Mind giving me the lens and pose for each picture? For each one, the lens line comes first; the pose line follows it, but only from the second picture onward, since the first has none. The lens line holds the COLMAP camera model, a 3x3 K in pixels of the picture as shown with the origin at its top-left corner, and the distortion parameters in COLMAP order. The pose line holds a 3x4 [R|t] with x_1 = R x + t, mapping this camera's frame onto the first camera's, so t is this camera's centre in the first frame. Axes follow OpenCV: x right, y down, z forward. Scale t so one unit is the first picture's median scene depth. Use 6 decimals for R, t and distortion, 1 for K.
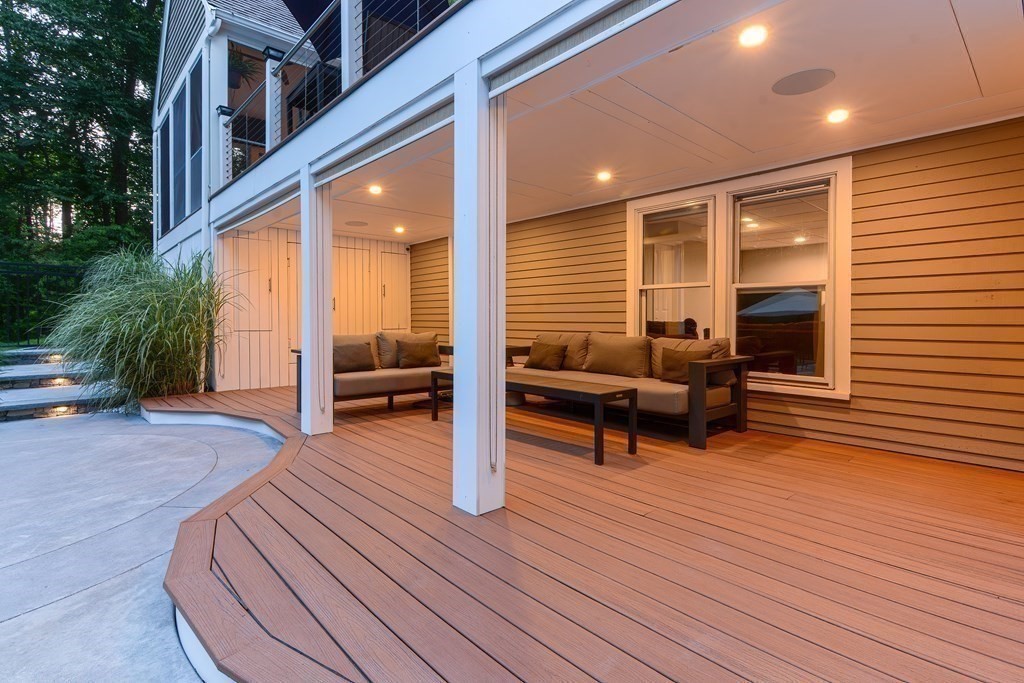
lens RADIAL K [[493.0, 0, 496.0], [0, 493.0, 322.1], [0, 0, 1]] dist [0.004329, -0.000618]
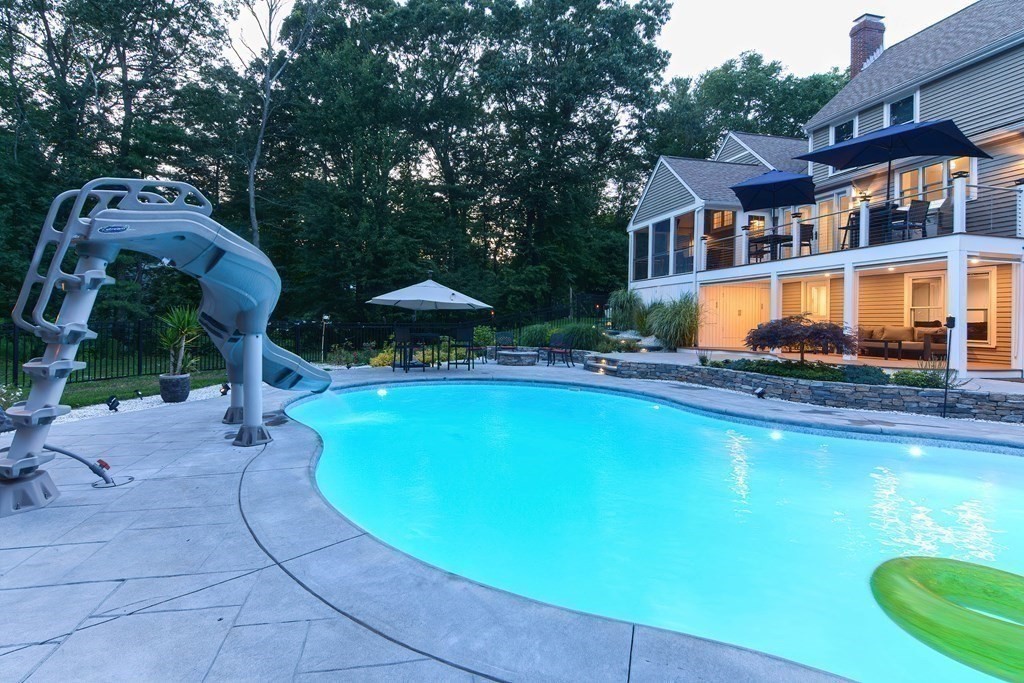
lens RADIAL K [[493.0, 0, 496.0], [0, 493.0, 322.1], [0, 0, 1]] dist [0.004329, -0.000618]
pose [[0.876462, 0.014659, -0.481248, -0.336603], [-0.019579, 0.999795, -0.005203, 0.056705], [0.481073, 0.013983, 0.876569, -2.177929]]
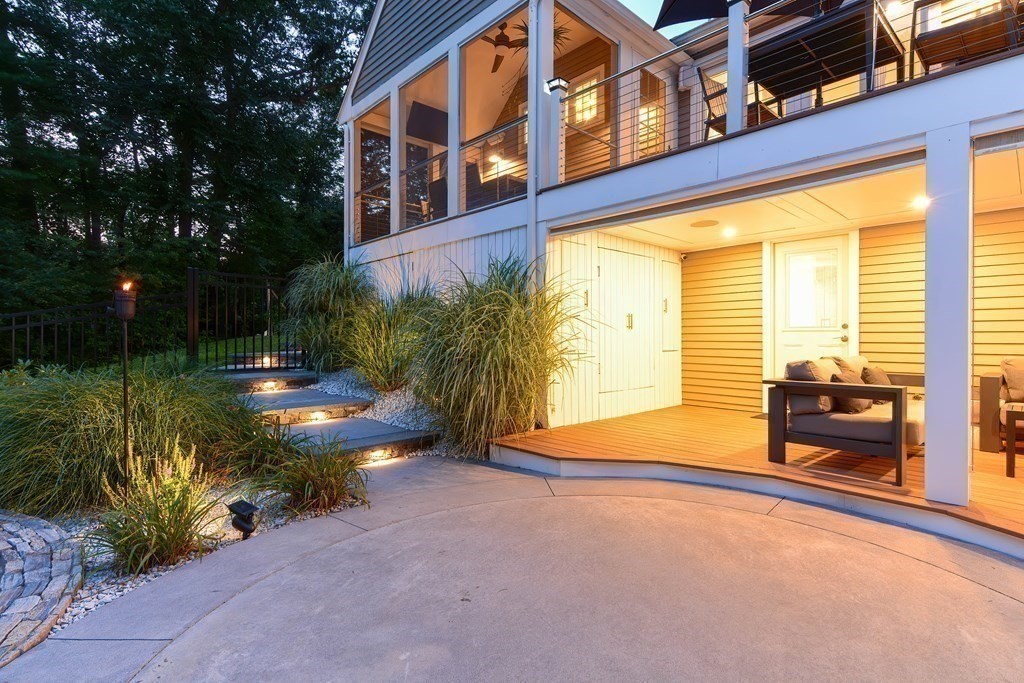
lens RADIAL K [[496.8, 0, 512.3], [0, 496.8, 335.6], [0, 0, 1]] dist [0.005808, -0.000141]
pose [[0.999732, 0.000748, 0.023143, -0.818525], [-0.000527, 0.999954, -0.009567, -0.005942], [-0.023150, 0.009552, 0.999686, 0.232862]]
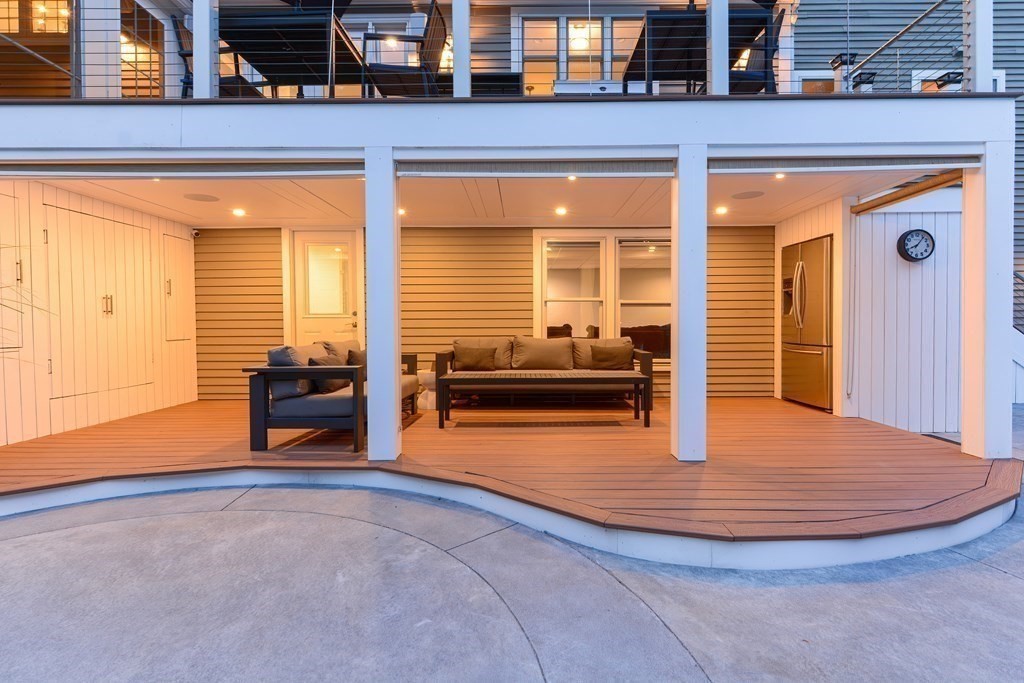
lens RADIAL K [[496.8, 0, 512.3], [0, 496.8, 335.6], [0, 0, 1]] dist [0.005808, -0.000141]
pose [[0.678027, -0.021334, 0.734727, -0.685559], [0.009185, 0.999747, 0.020553, -0.004782], [-0.734979, -0.007187, 0.678051, 0.196637]]
